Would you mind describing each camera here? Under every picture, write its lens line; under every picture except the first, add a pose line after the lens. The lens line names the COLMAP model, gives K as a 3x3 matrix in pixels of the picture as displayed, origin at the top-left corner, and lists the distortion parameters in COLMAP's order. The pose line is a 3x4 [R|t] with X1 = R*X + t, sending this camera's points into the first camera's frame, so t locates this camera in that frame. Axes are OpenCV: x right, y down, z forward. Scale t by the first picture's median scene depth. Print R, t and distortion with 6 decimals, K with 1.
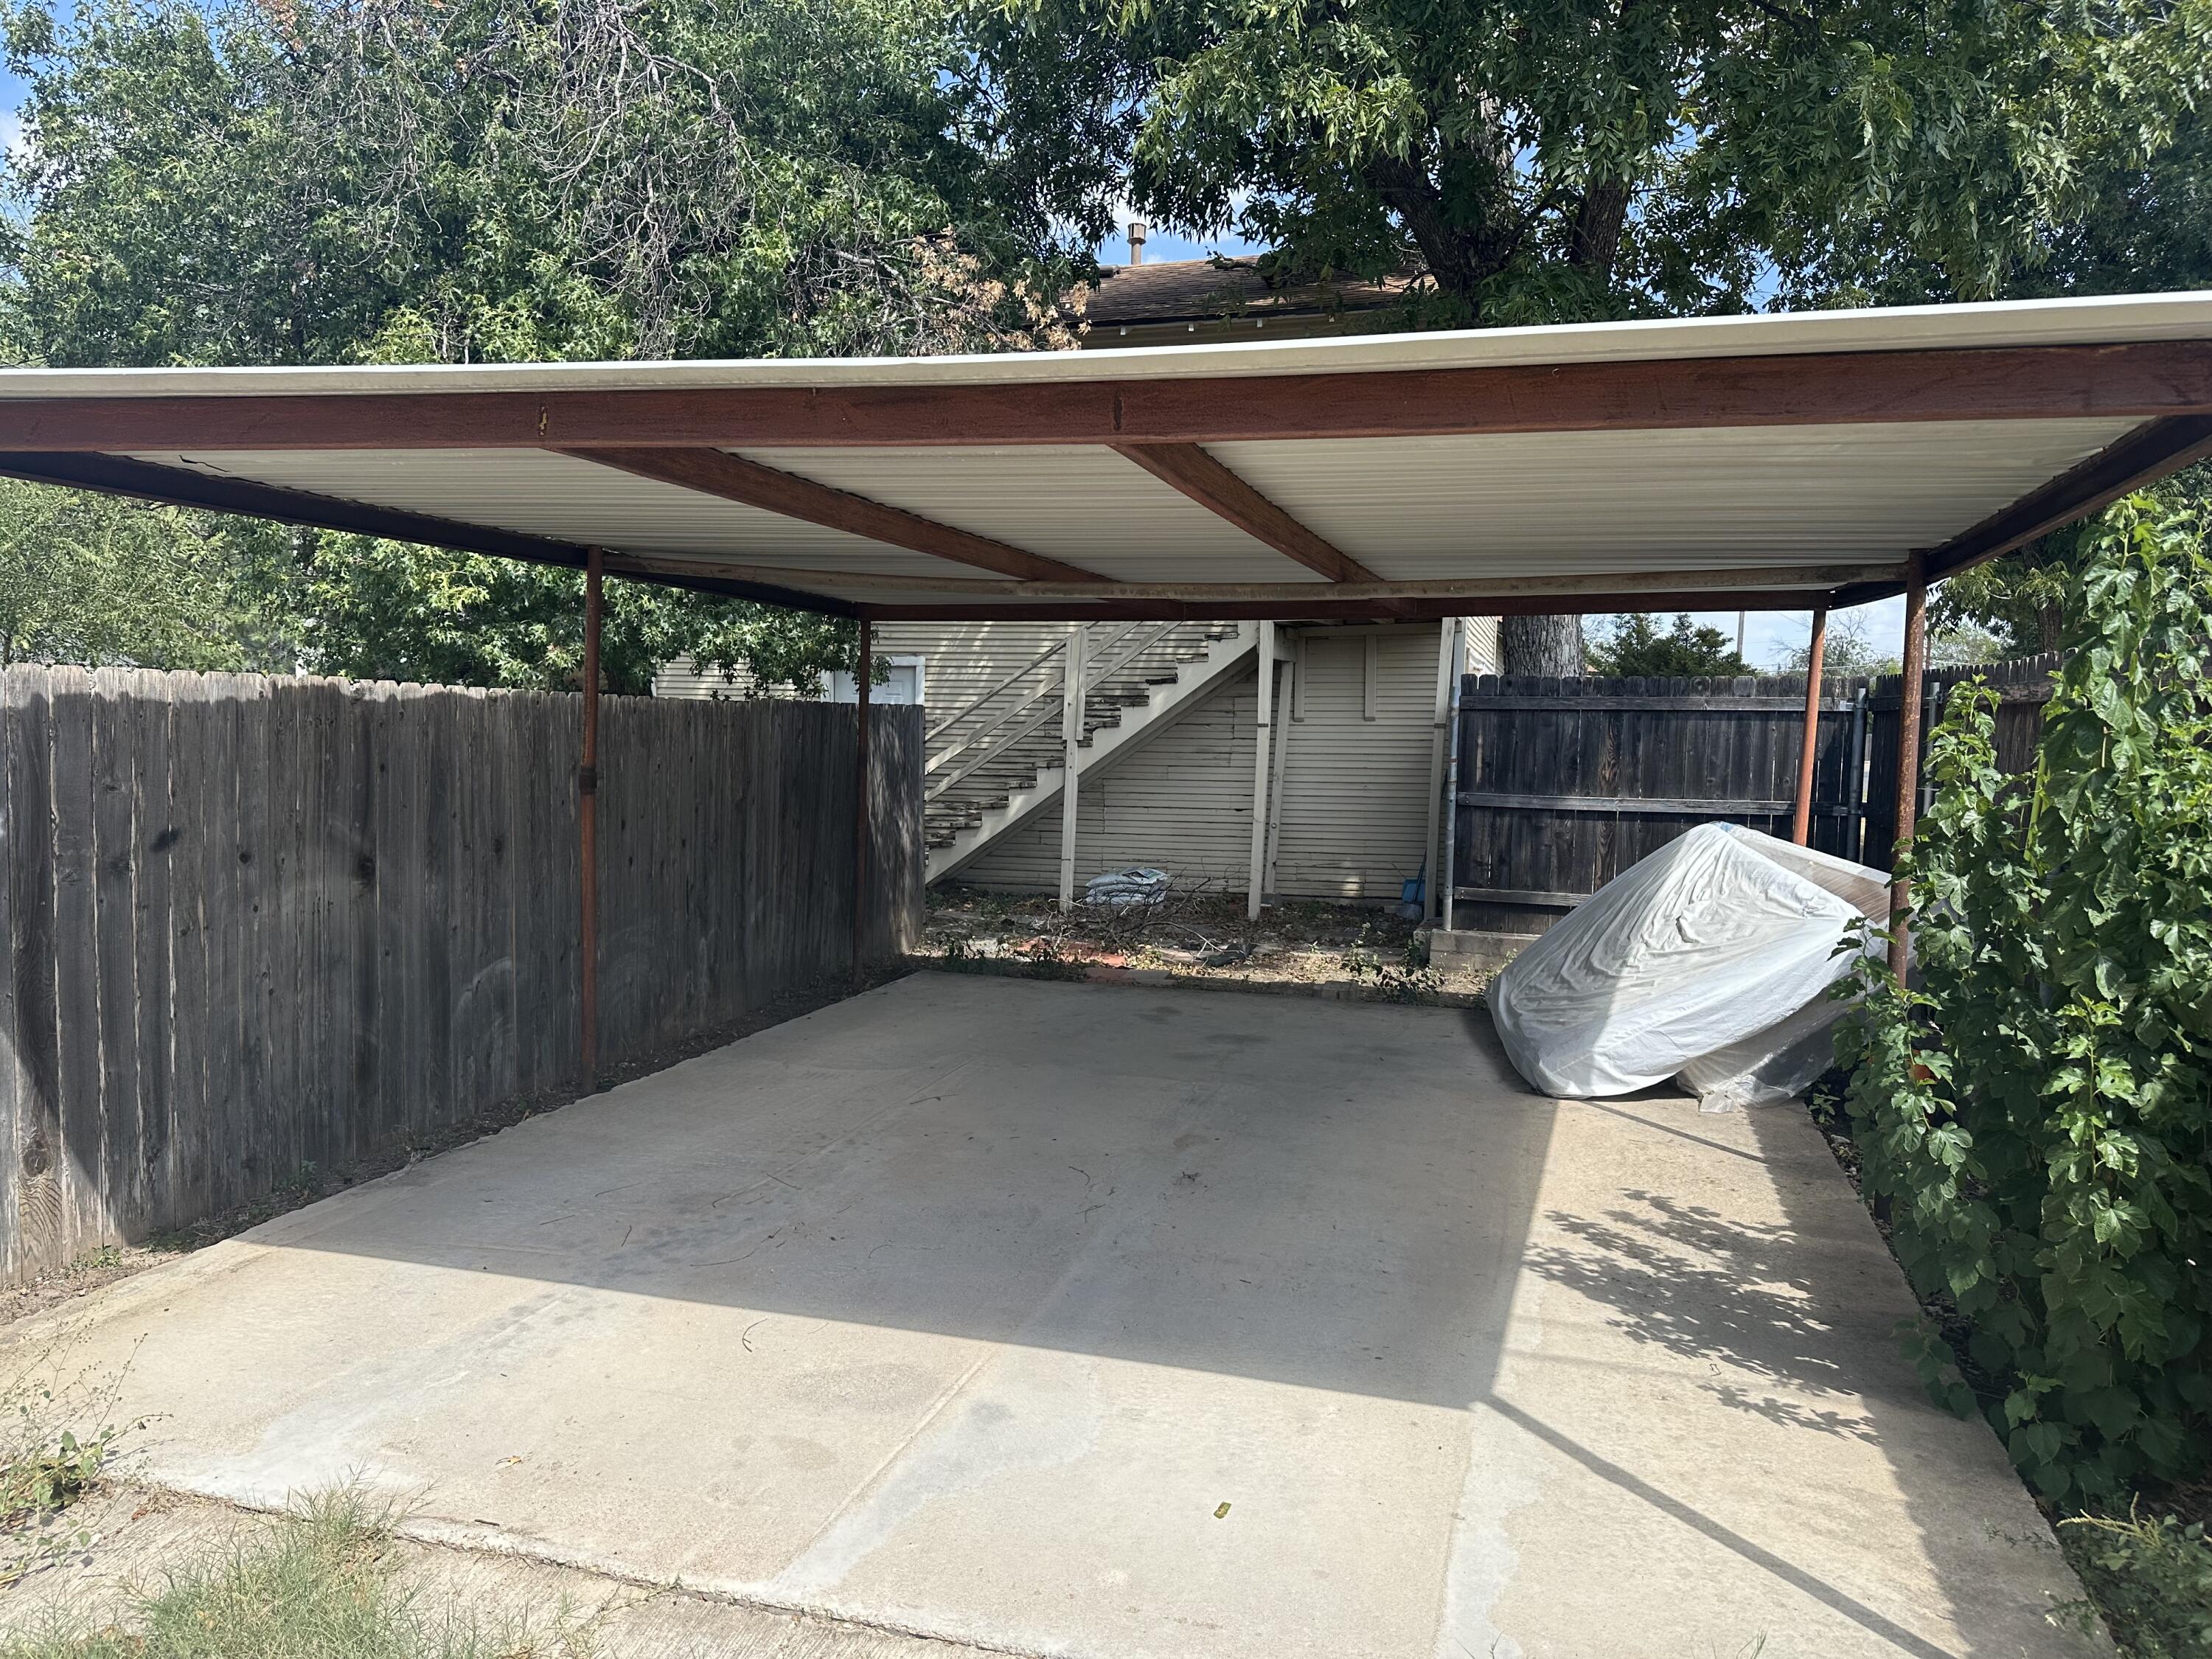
lens RADIAL K [[1560.0, 0, 1110.3], [0, 1560.0, 836.3], [0, 0, 1]] dist [0.057228, -0.068291]
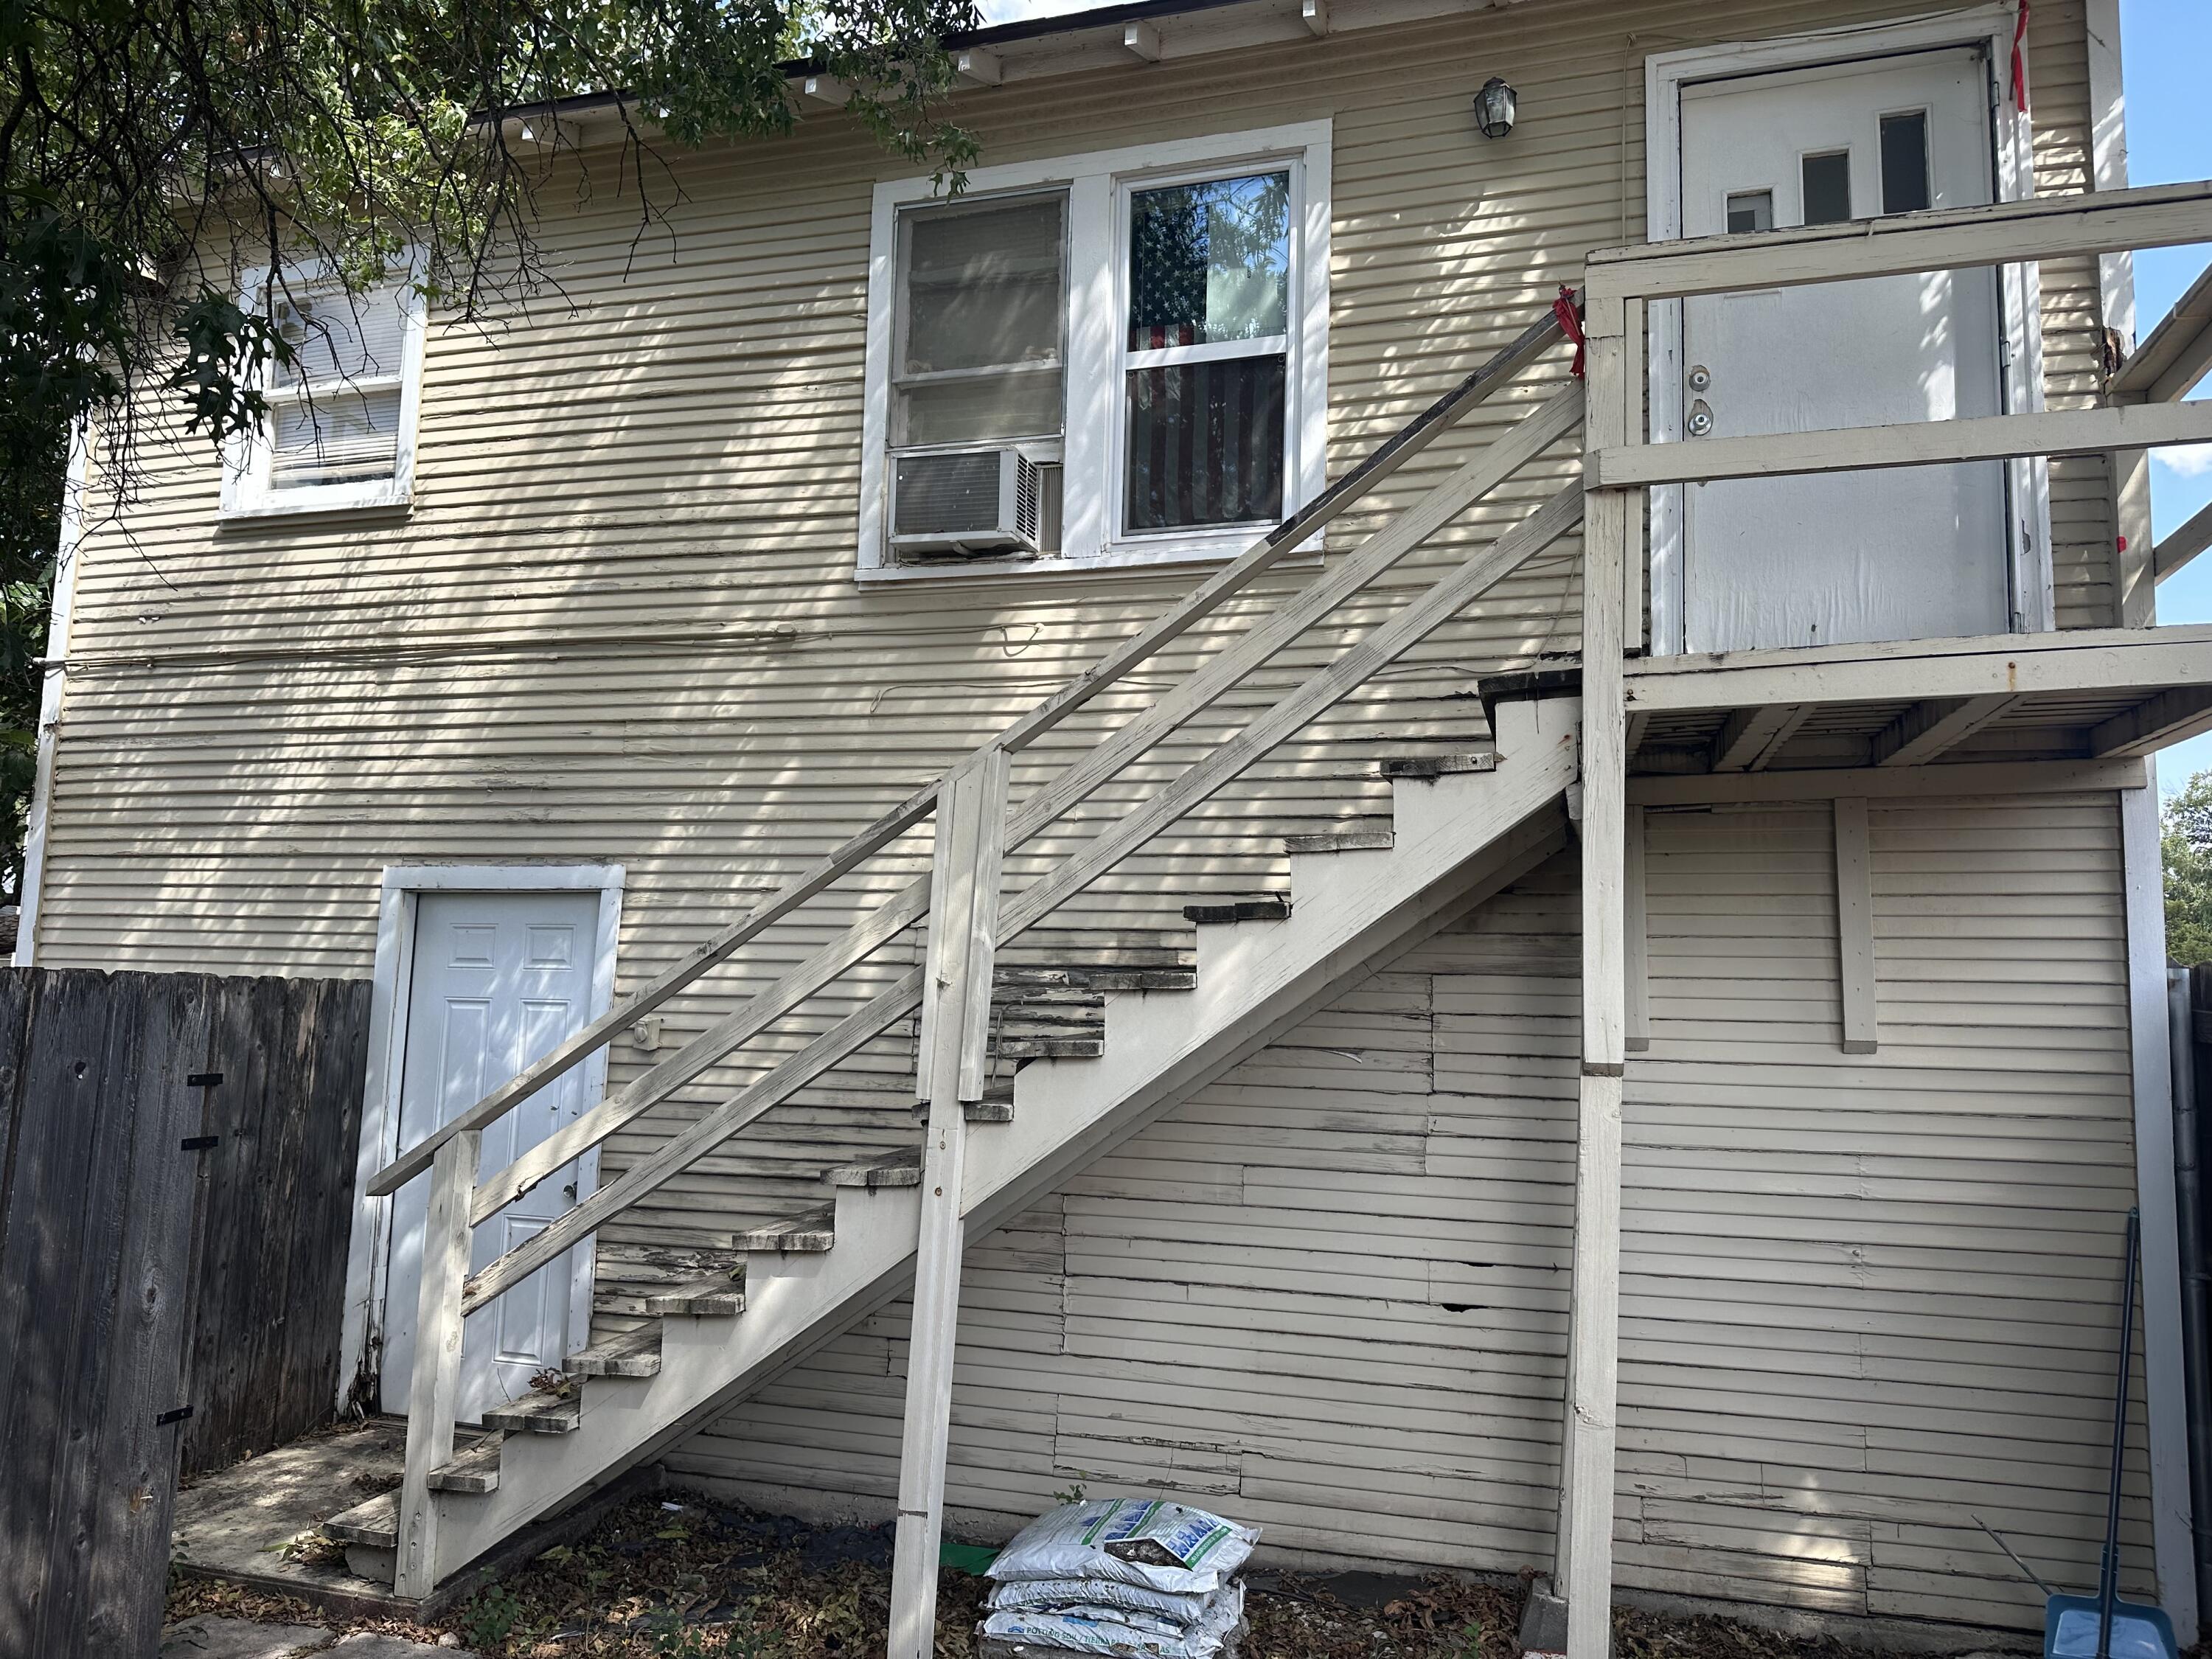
lens RADIAL K [[1560.0, 0, 1106.1], [0, 1560.0, 828.9], [0, 0, 1]] dist [0.057228, -0.068291]
pose [[0.999454, 0.009888, -0.031524, 0.016731], [-0.015783, 0.981148, -0.192614, -0.054873], [0.029025, 0.193006, 0.980768, 0.677390]]
